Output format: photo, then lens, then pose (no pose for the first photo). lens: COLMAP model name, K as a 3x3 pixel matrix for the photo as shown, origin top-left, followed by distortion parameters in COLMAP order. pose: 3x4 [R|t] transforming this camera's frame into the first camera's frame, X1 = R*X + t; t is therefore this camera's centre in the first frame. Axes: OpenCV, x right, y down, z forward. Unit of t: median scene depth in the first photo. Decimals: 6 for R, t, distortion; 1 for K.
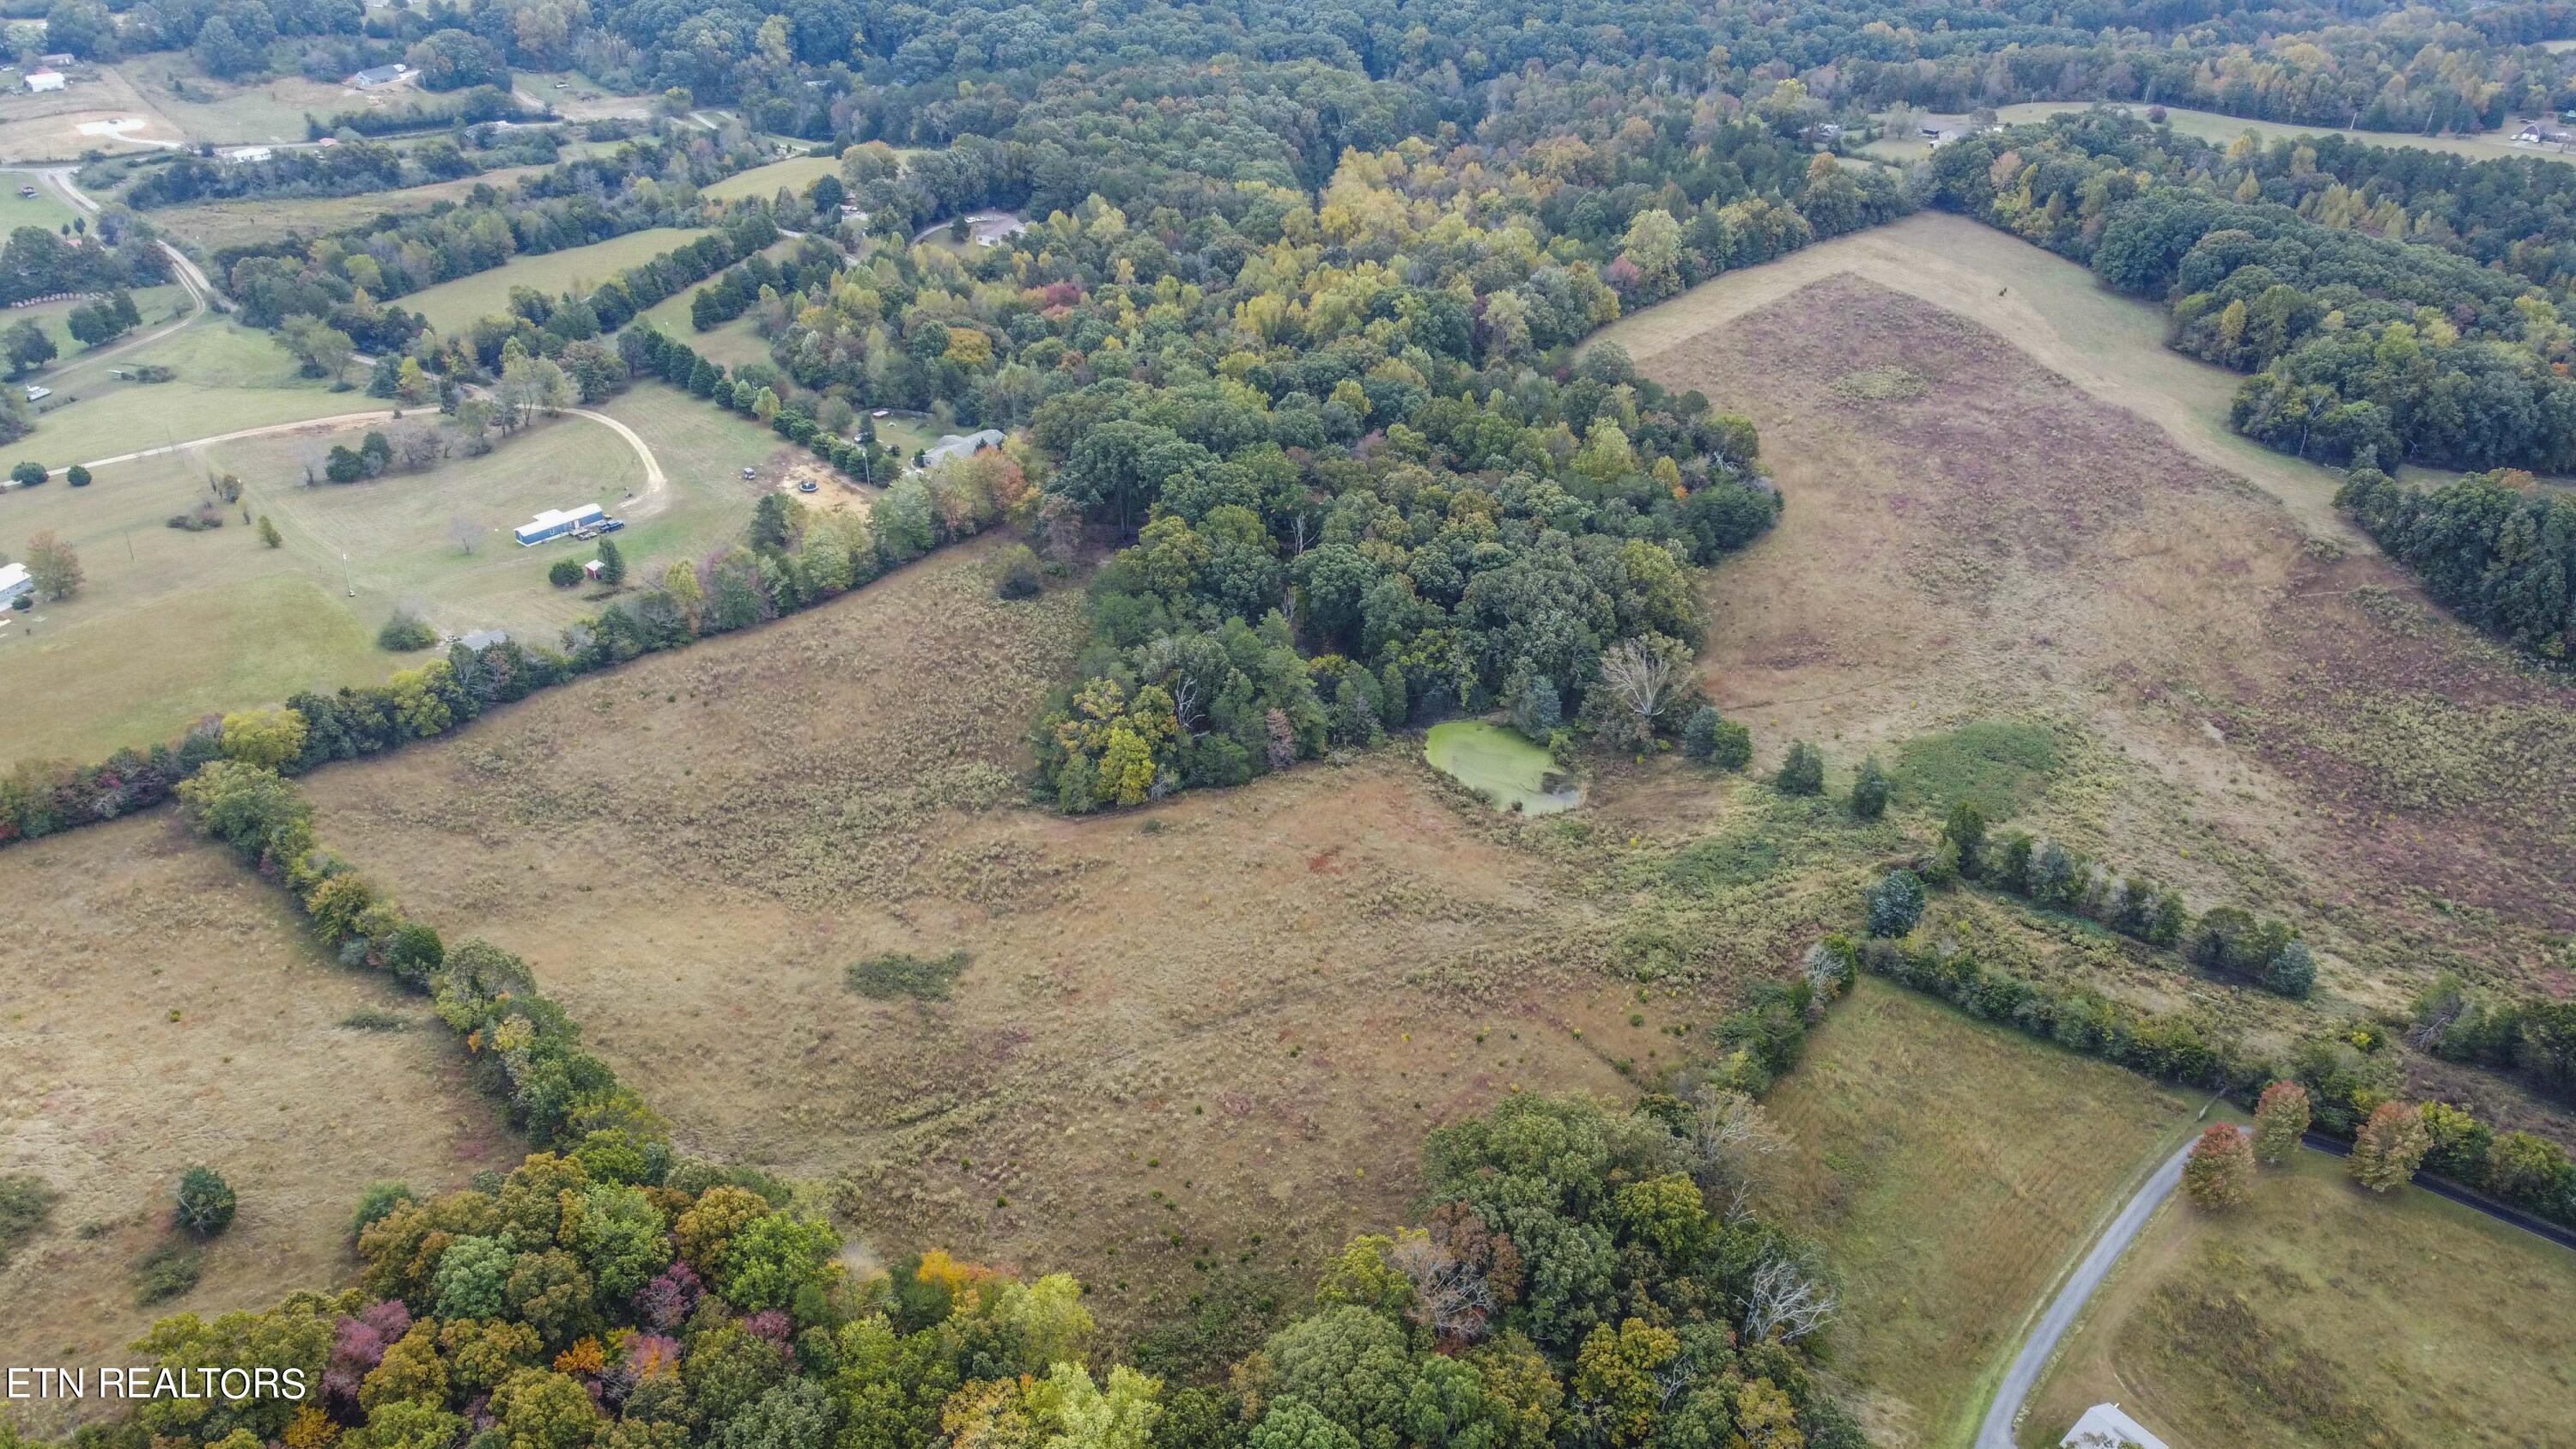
lens RADIAL K [[1942.9, 0, 1288.0], [0, 1942.9, 724.5], [0, 0, 1]] dist [0.013893, -0.001233]
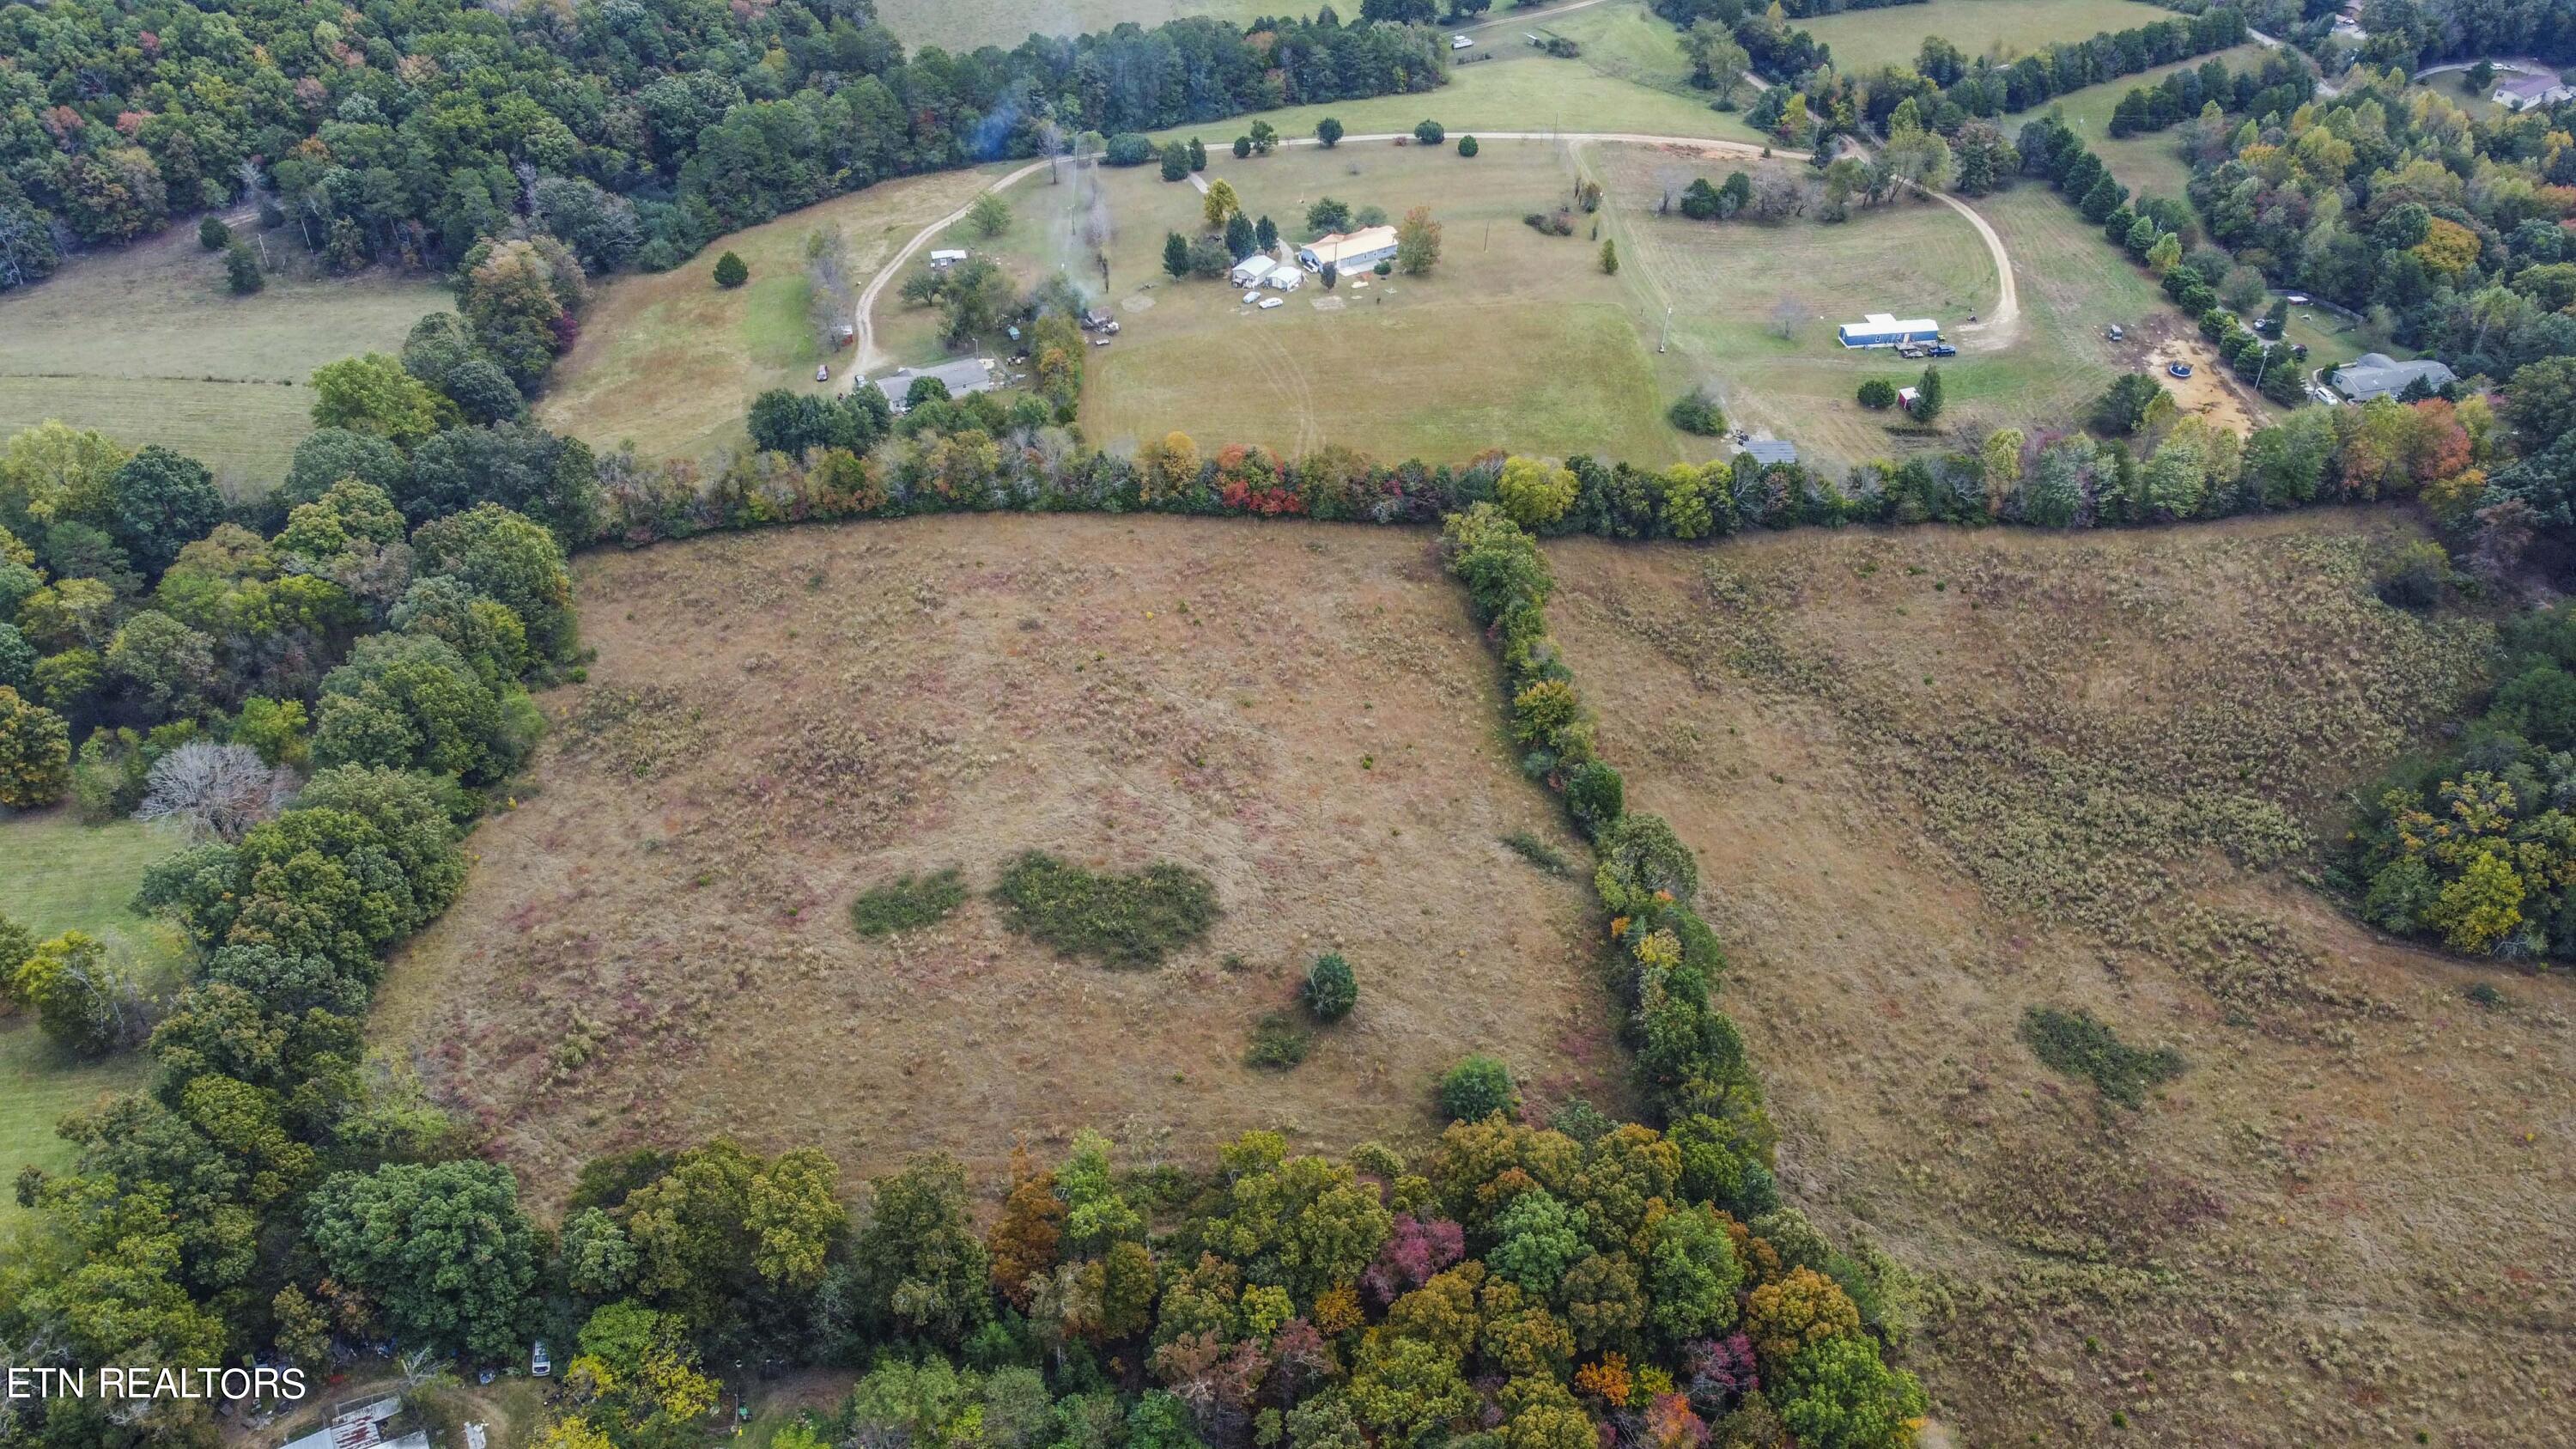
lens RADIAL K [[1976.4, 0, 1288.0], [0, 1976.4, 724.5], [0, 0, 1]] dist [-0.002076, -0.001296]
pose [[0.778699, 0.387900, -0.493113, -0.073448], [-0.319916, 0.921604, 0.219771, -0.049933], [0.539705, -0.013380, 0.841748, 0.084866]]
